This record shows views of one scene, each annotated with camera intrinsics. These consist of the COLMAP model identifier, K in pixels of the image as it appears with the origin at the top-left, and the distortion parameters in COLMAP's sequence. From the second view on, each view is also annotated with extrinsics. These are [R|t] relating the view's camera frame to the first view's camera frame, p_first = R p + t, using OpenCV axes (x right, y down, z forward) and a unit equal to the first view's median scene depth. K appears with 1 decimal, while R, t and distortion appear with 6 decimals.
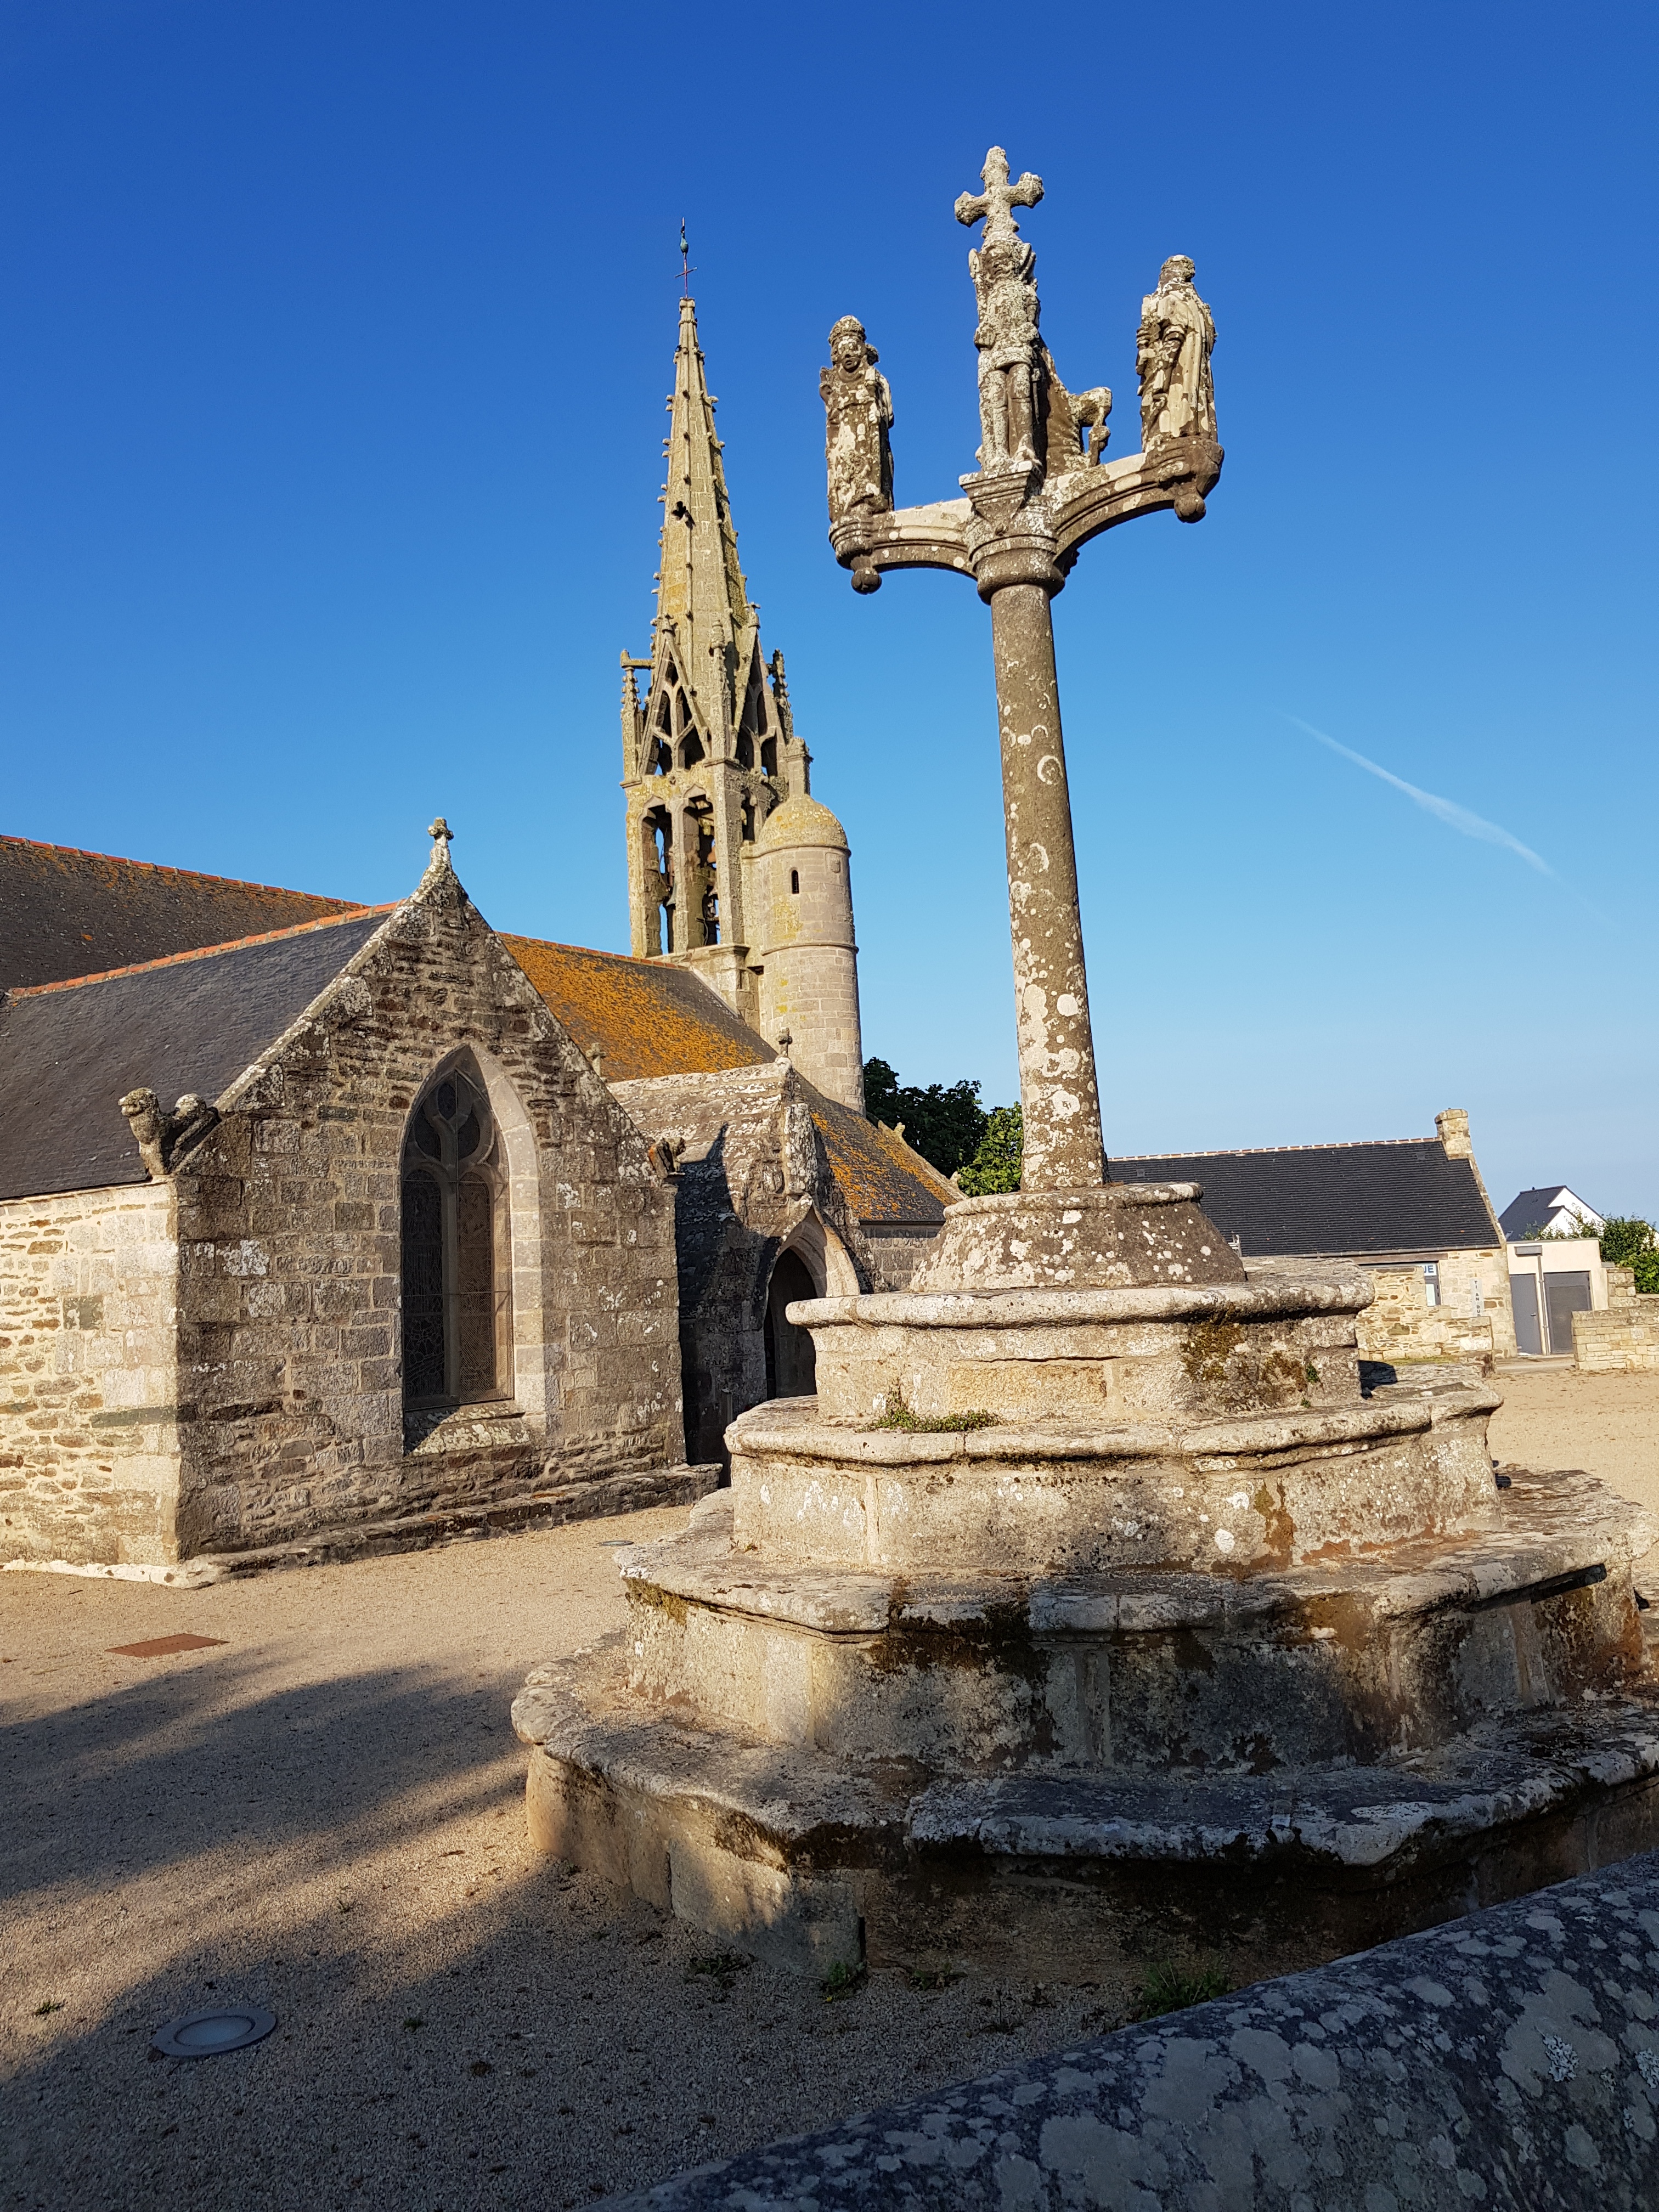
lens RADIAL K [[1688.3, 0, 829.5], [0, 1688.3, 1106.0], [0, 0, 1]] dist [0.079632, -0.137188]
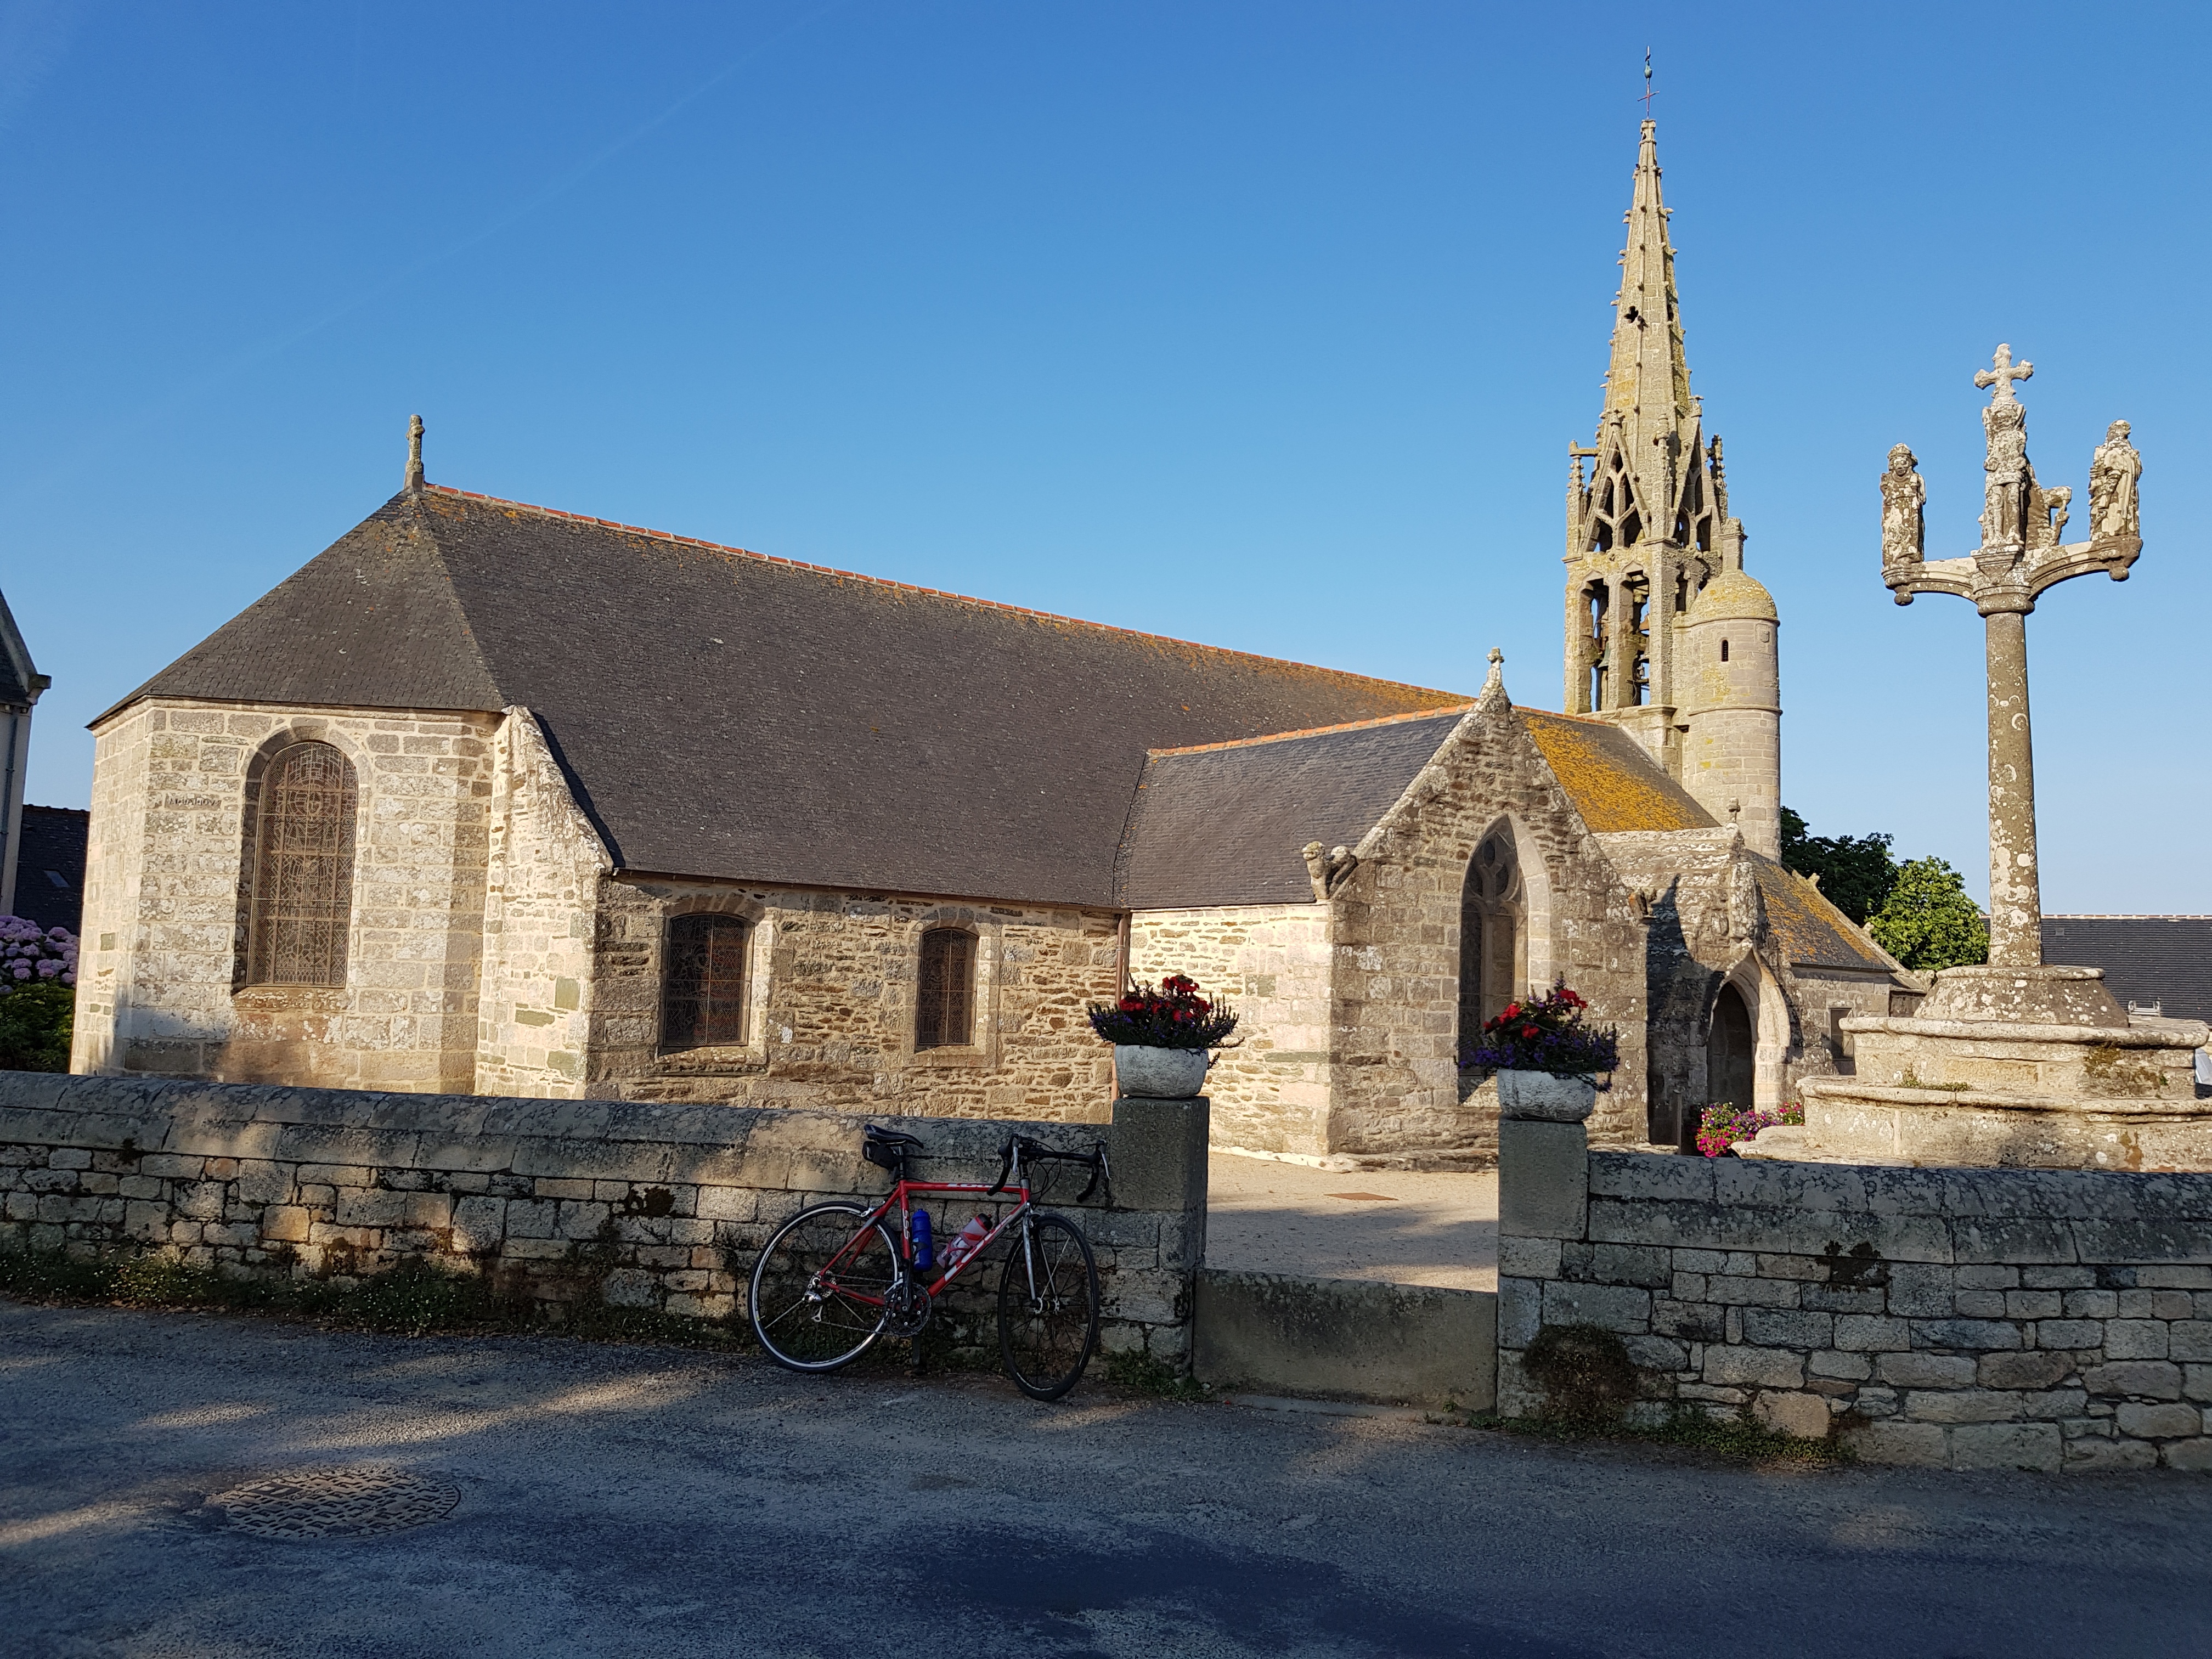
lens RADIAL K [[1688.3, 0, 1108.9], [0, 1688.3, 831.8], [0, 0, 1]] dist [0.079632, -0.137188]
pose [[0.944940, 0.053564, -0.322831, -0.083942], [-0.050294, 0.998564, 0.018469, -0.034475], [0.323357, -0.001216, 0.946276, -0.441792]]
